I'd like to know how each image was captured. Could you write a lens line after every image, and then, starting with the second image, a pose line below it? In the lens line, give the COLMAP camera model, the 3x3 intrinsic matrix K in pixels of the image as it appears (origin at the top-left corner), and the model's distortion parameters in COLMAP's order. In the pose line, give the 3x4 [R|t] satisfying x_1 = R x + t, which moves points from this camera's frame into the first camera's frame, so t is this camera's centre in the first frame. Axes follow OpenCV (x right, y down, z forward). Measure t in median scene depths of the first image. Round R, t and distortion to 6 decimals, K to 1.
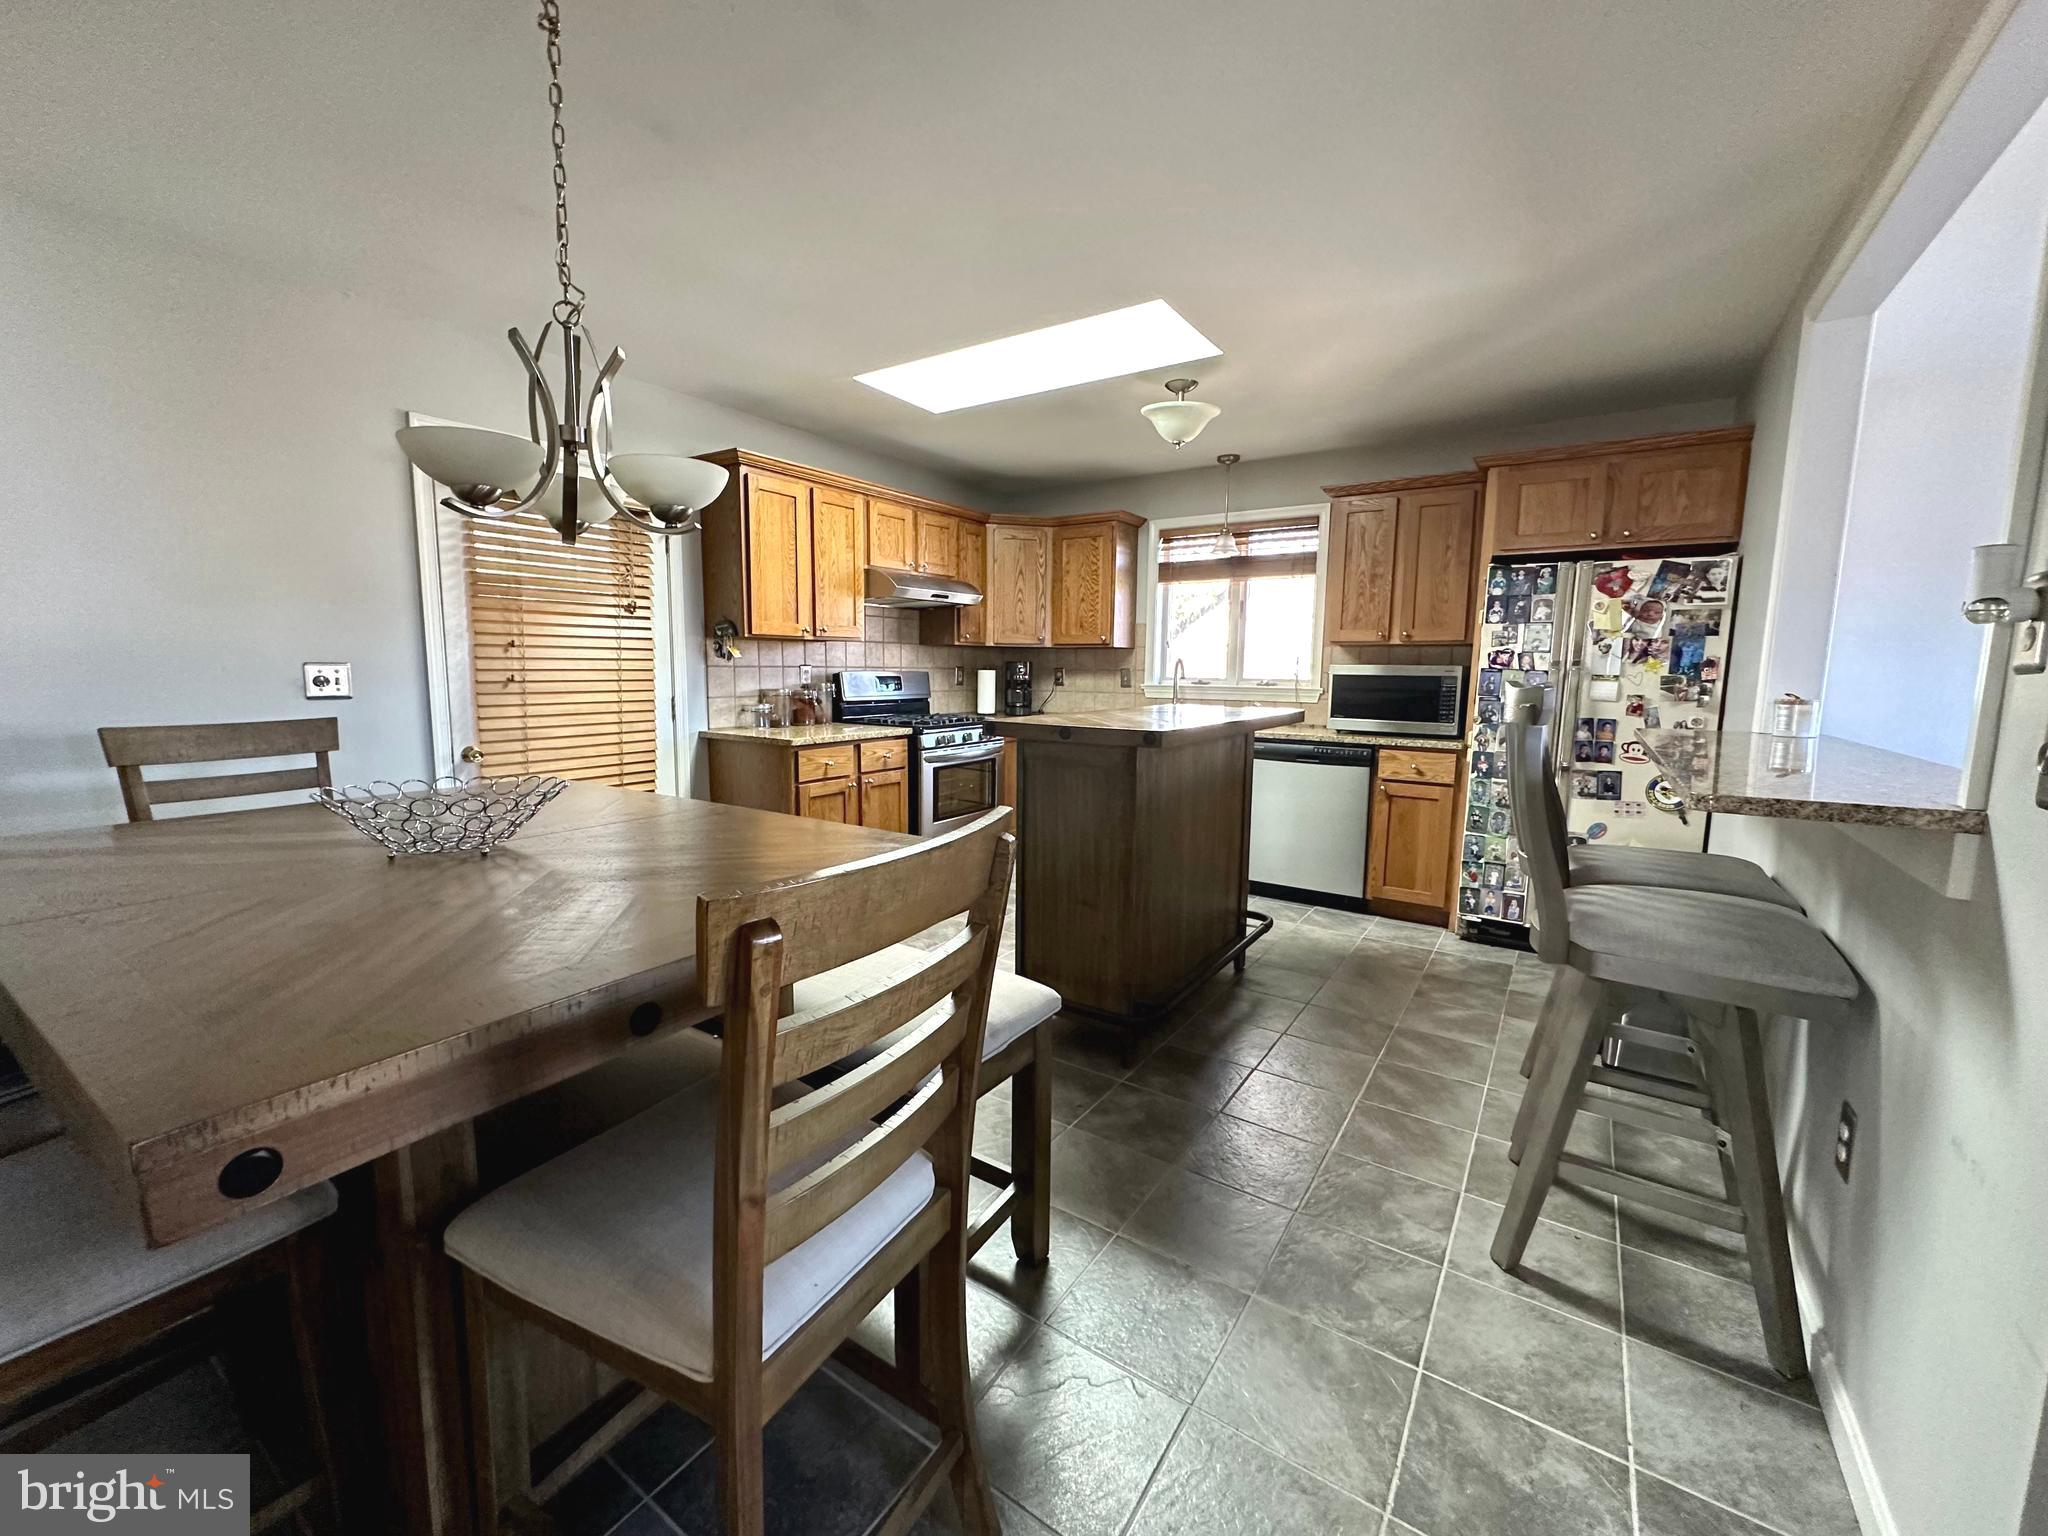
lens RADIAL K [[817.4, 0, 1022.1], [0, 817.4, 768.1], [0, 0, 1]] dist [-0.000635, 0.000865]
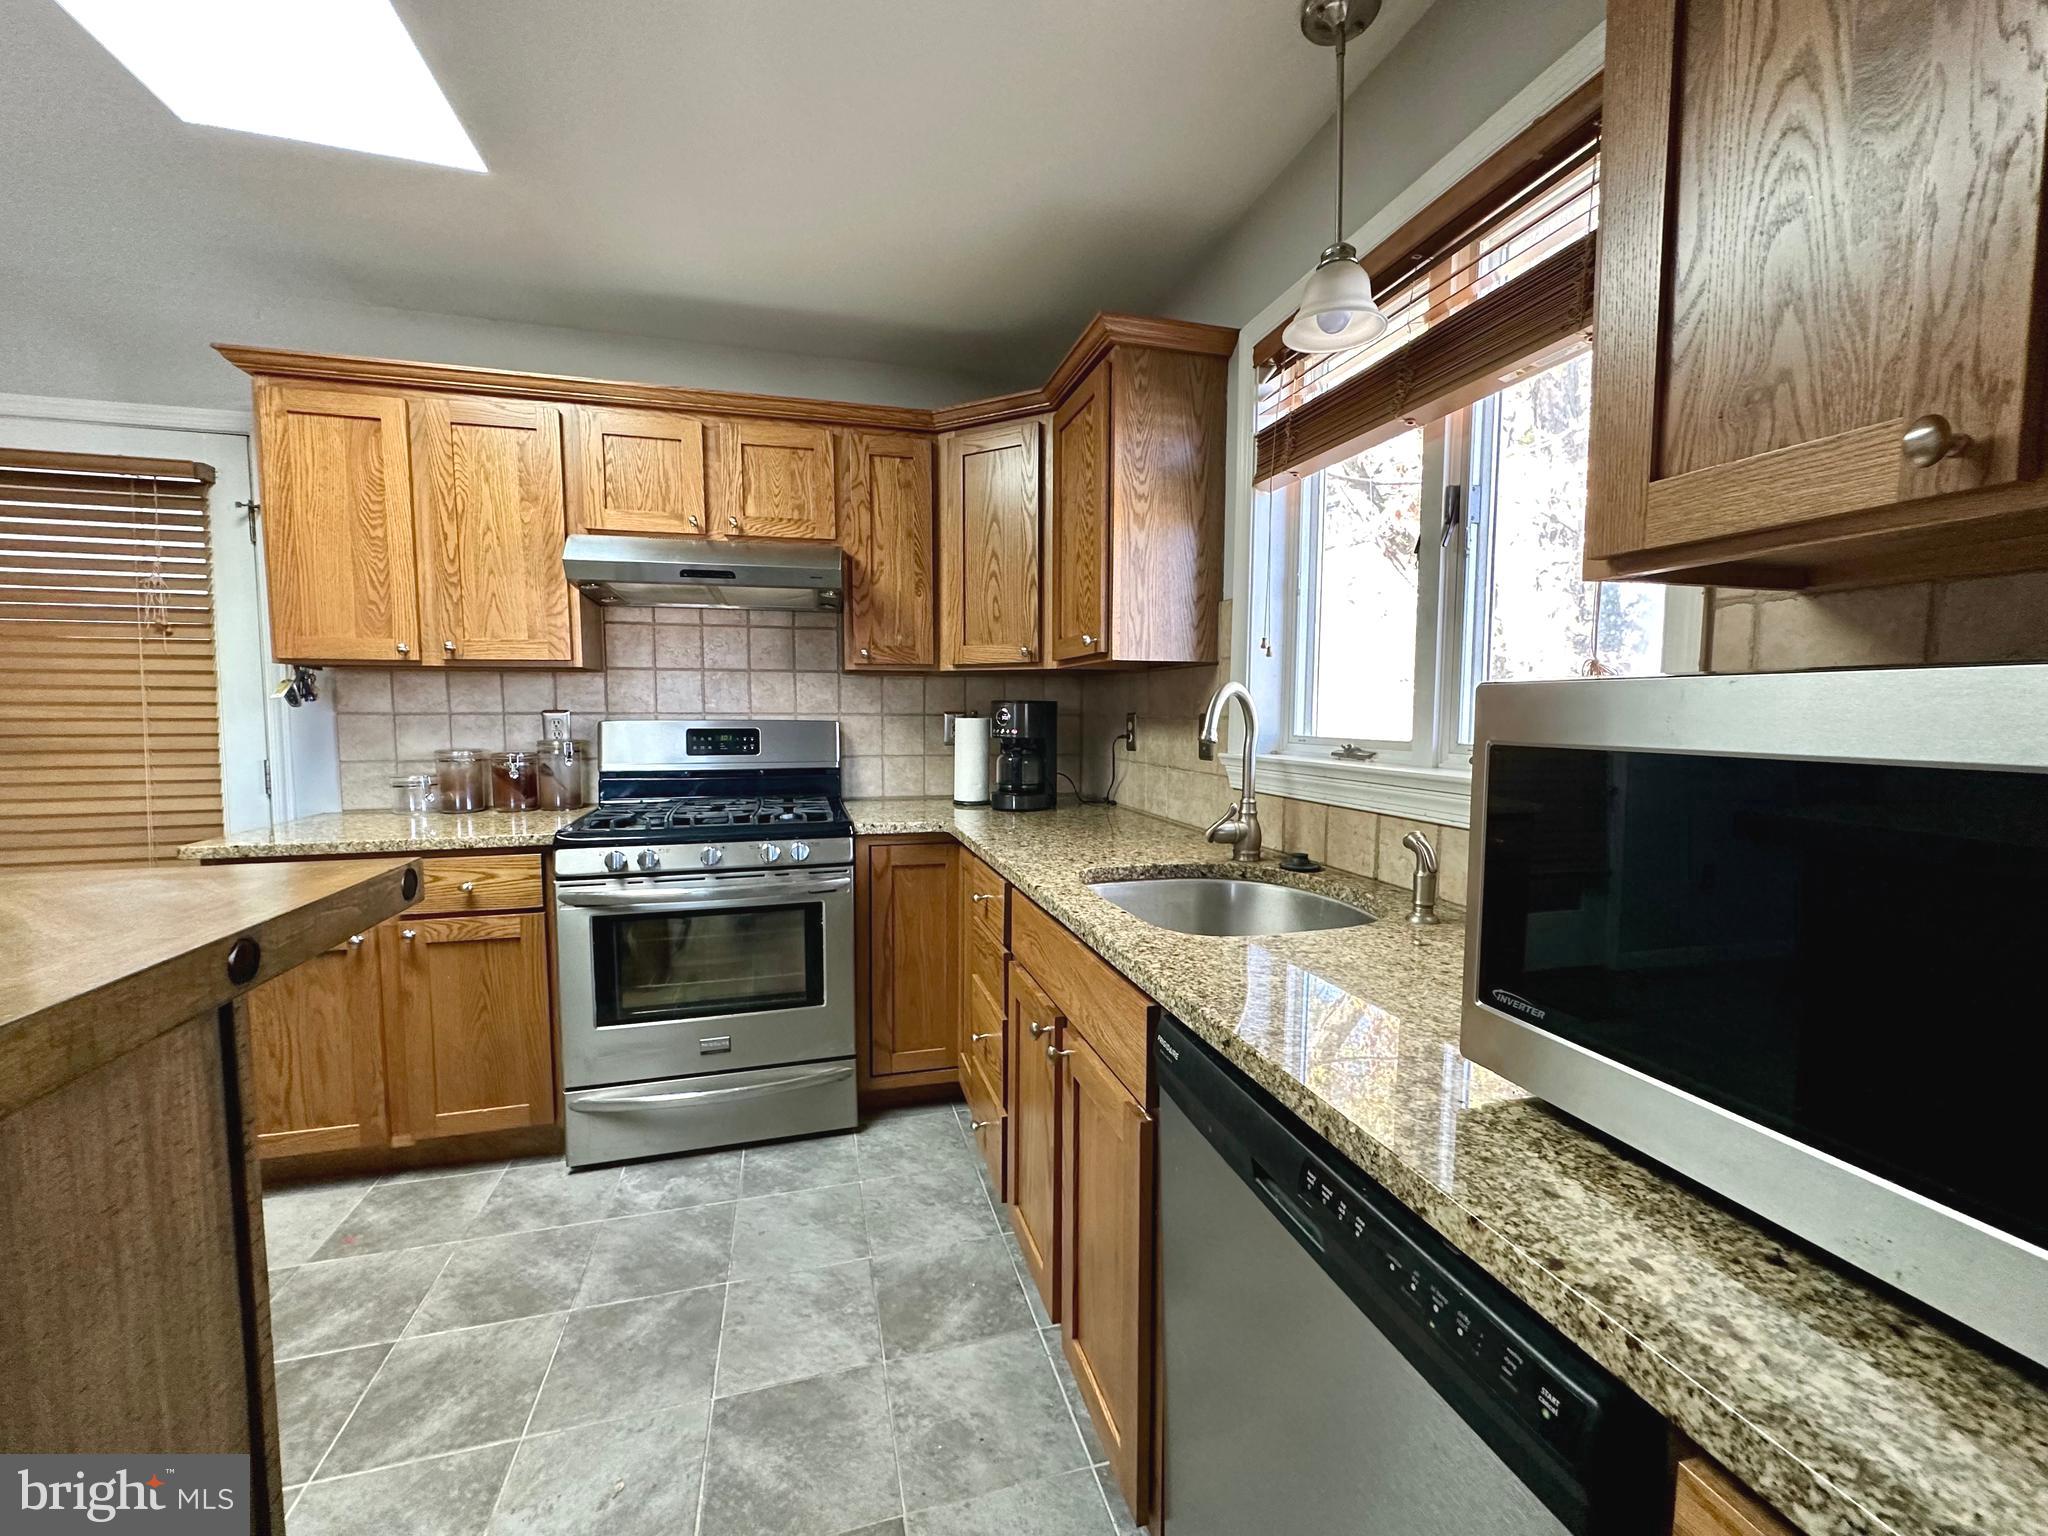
lens RADIAL K [[817.4, 0, 1022.1], [0, 817.4, 768.1], [0, 0, 1]] dist [-0.000635, 0.000865]
pose [[0.761614, 0.038257, -0.646900, 0.386553], [-0.074281, 0.996830, -0.028503, -0.091265], [0.643759, 0.069761, 0.762042, 0.756796]]
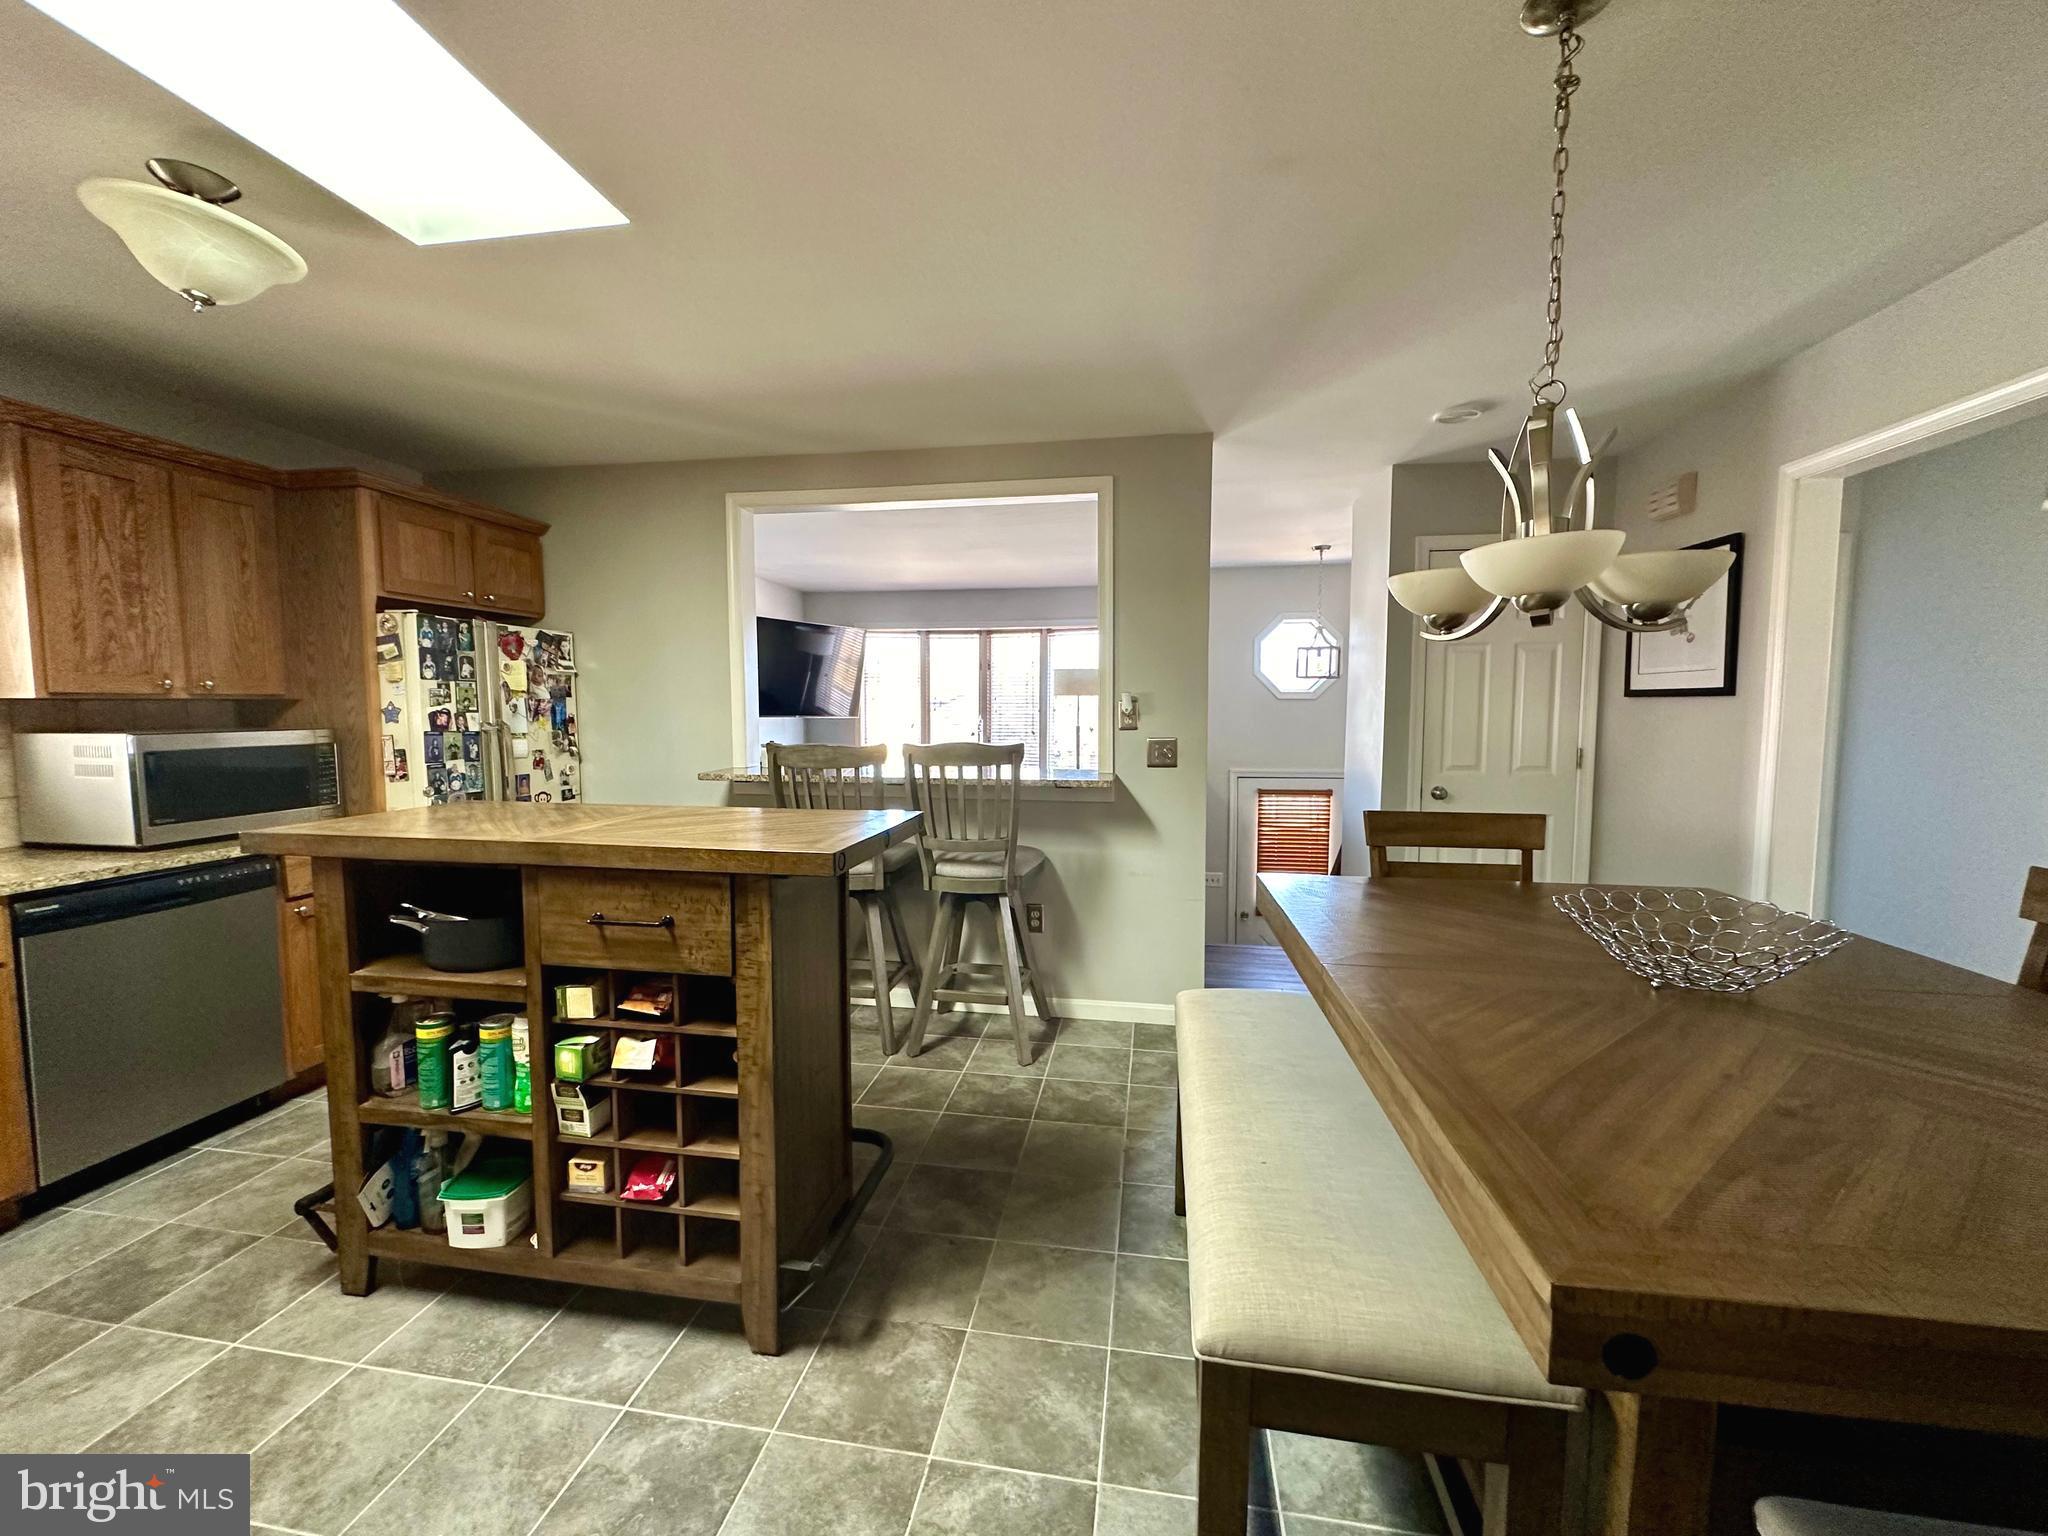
lens RADIAL K [[817.4, 0, 1022.1], [0, 817.4, 768.1], [0, 0, 1]] dist [-0.000635, 0.000865]
pose [[-0.420237, -0.083172, 0.903595, -0.374089], [0.108293, 0.984077, 0.140944, -0.109322], [-0.900930, 0.157082, -0.404538, 0.629809]]
